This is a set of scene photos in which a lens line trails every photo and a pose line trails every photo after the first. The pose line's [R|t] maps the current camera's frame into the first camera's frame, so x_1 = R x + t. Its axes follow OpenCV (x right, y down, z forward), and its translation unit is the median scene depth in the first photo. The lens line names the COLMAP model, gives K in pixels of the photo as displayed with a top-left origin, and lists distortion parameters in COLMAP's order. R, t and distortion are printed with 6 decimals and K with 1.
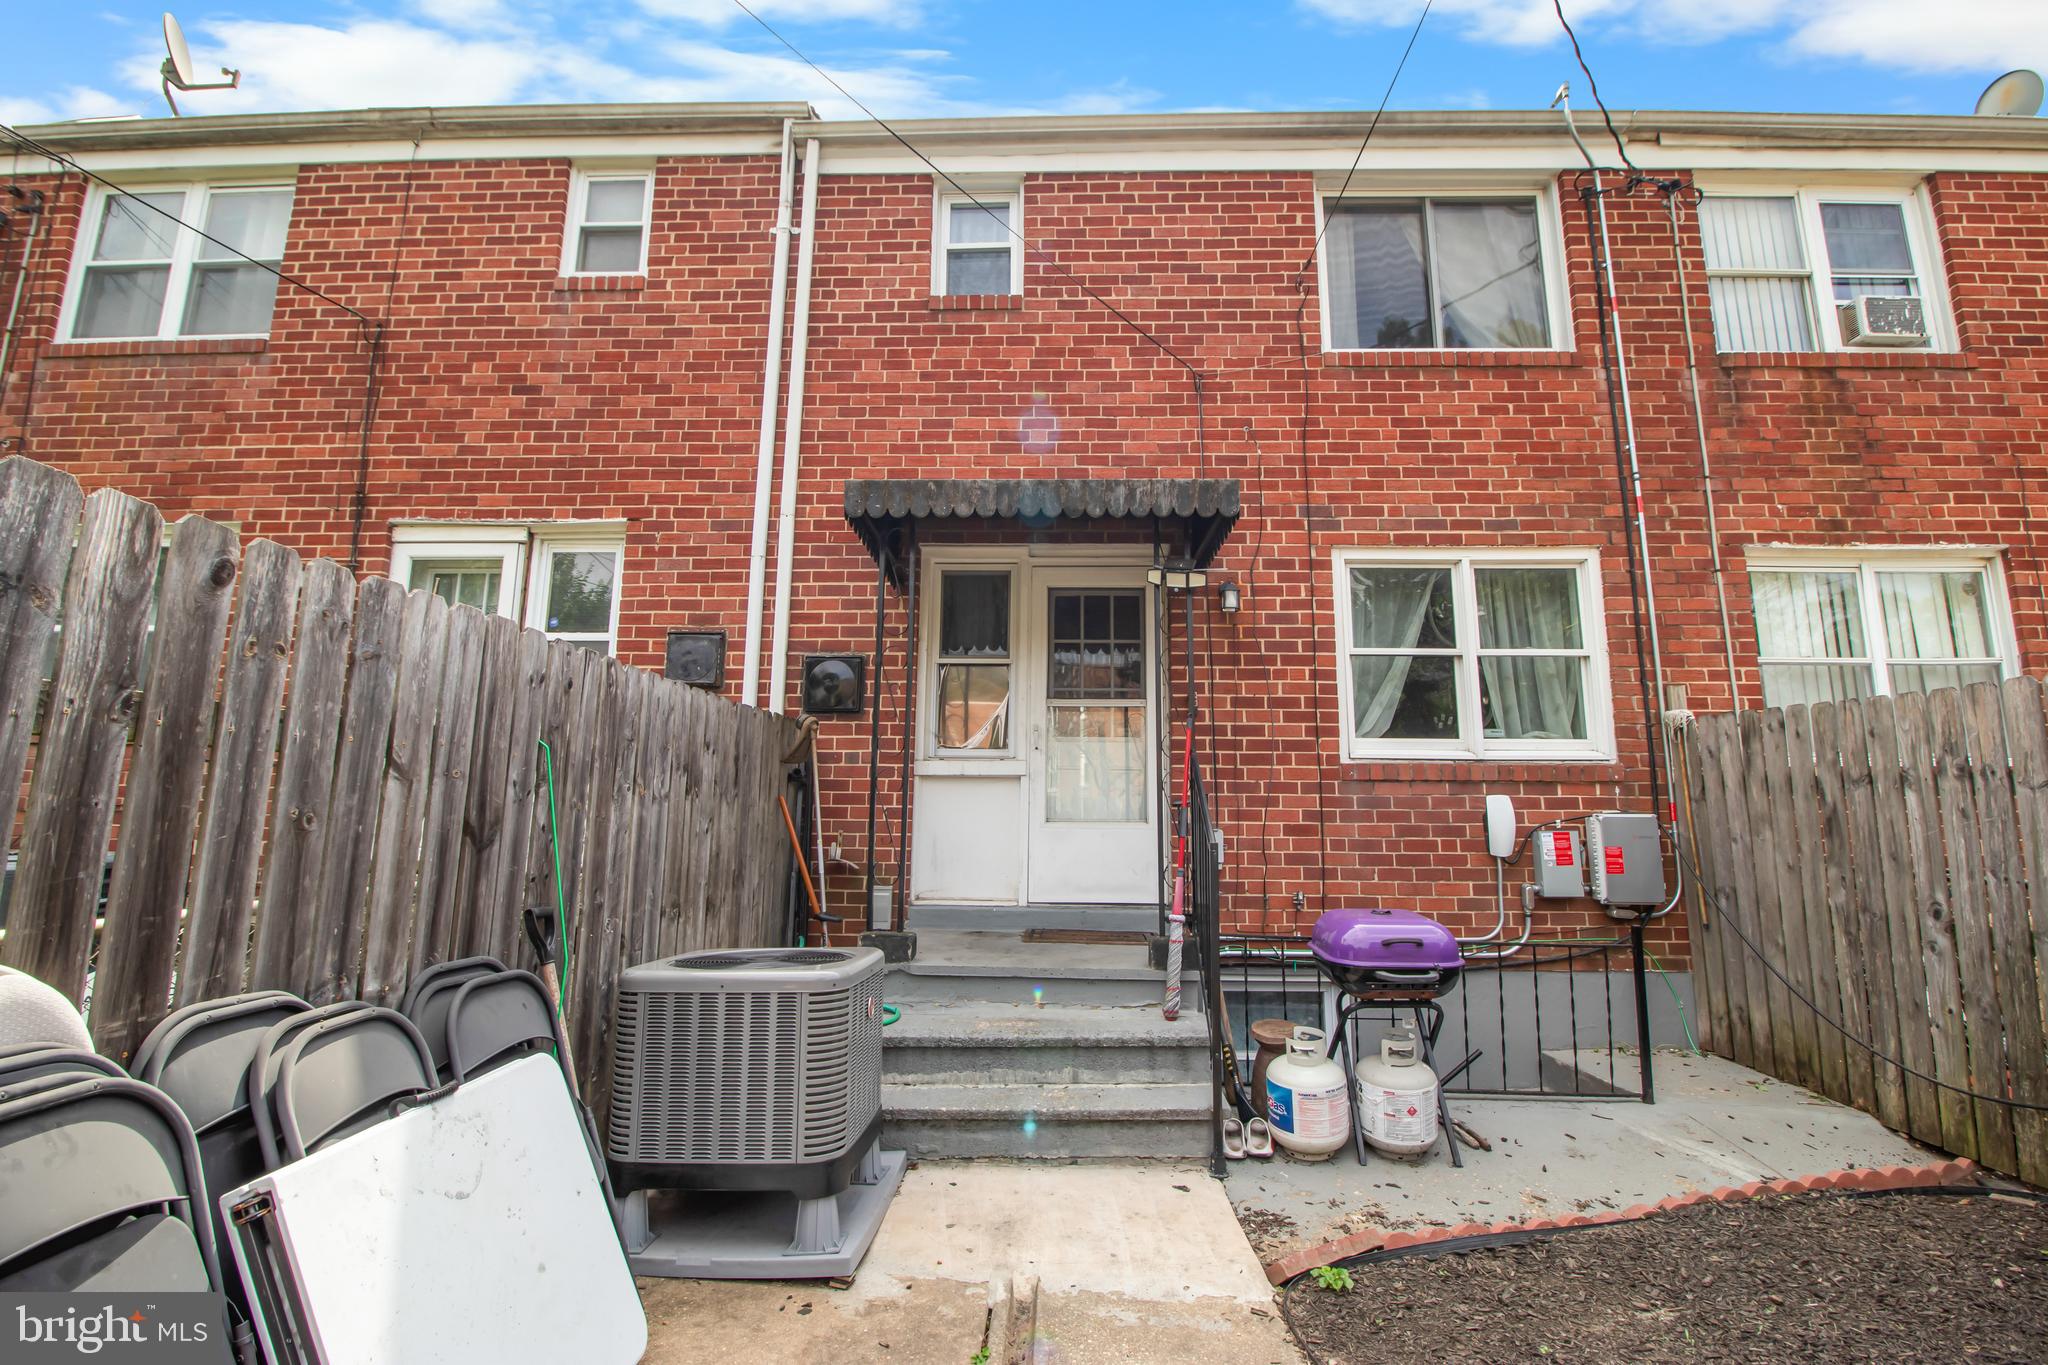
lens RADIAL K [[936.5, 0, 1013.5], [0, 936.5, 662.0], [0, 0, 1]] dist [-0.011113, -0.001066]
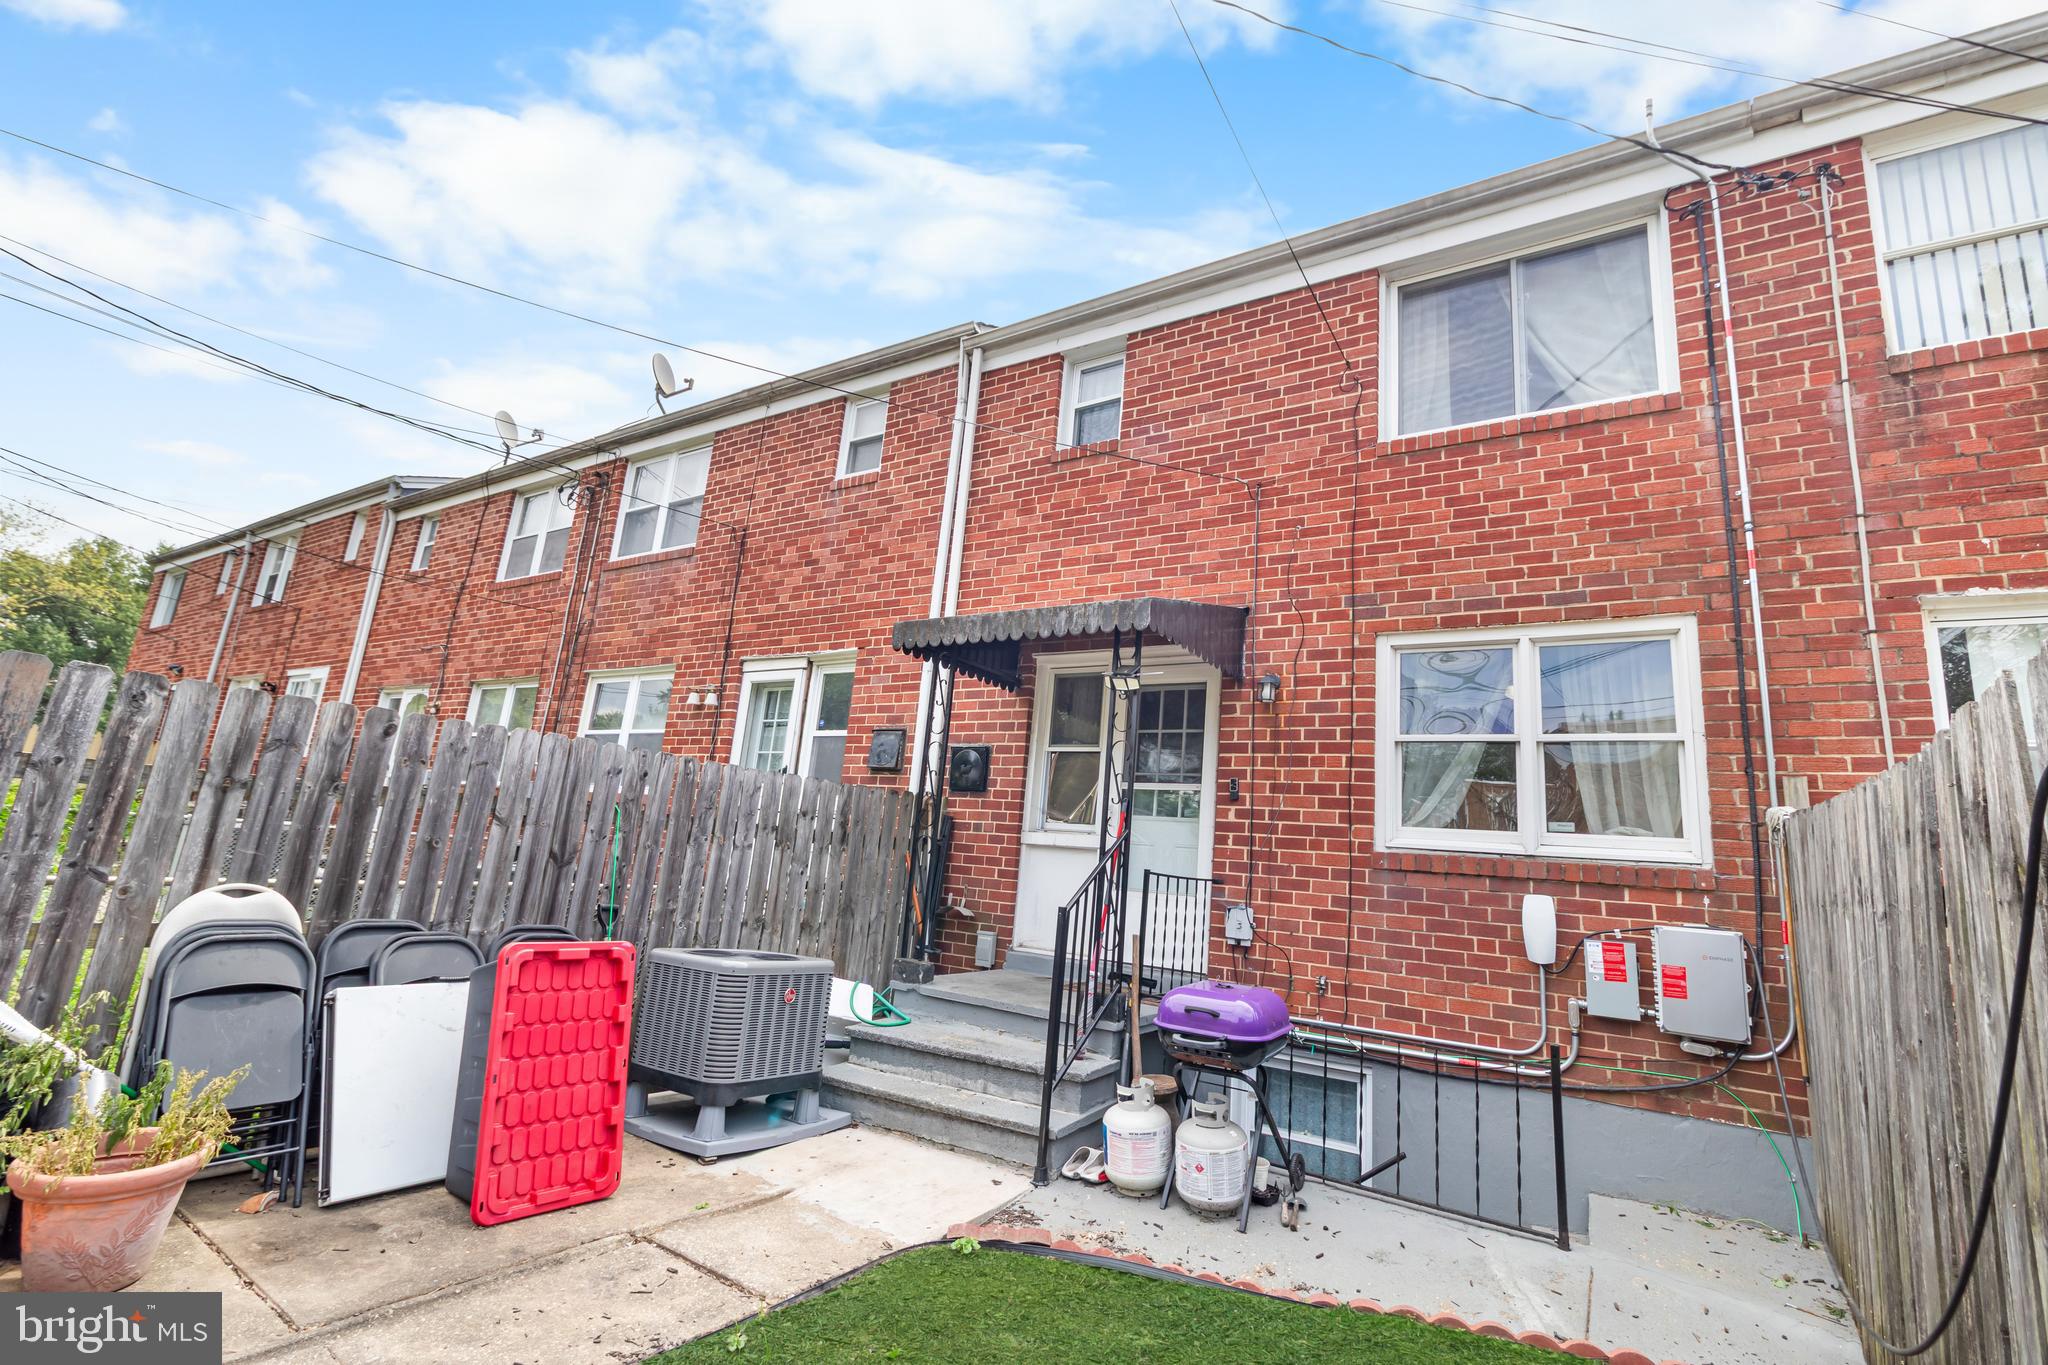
lens RADIAL K [[936.5, 0, 1050.7], [0, 936.5, 667.1], [0, 0, 1]] dist [-0.011113, -0.001066]
pose [[0.855052, -0.049446, -0.516179, 0.547535], [0.013785, 0.997259, -0.072695, -0.019270], [0.518359, 0.055043, 0.853390, -0.039660]]
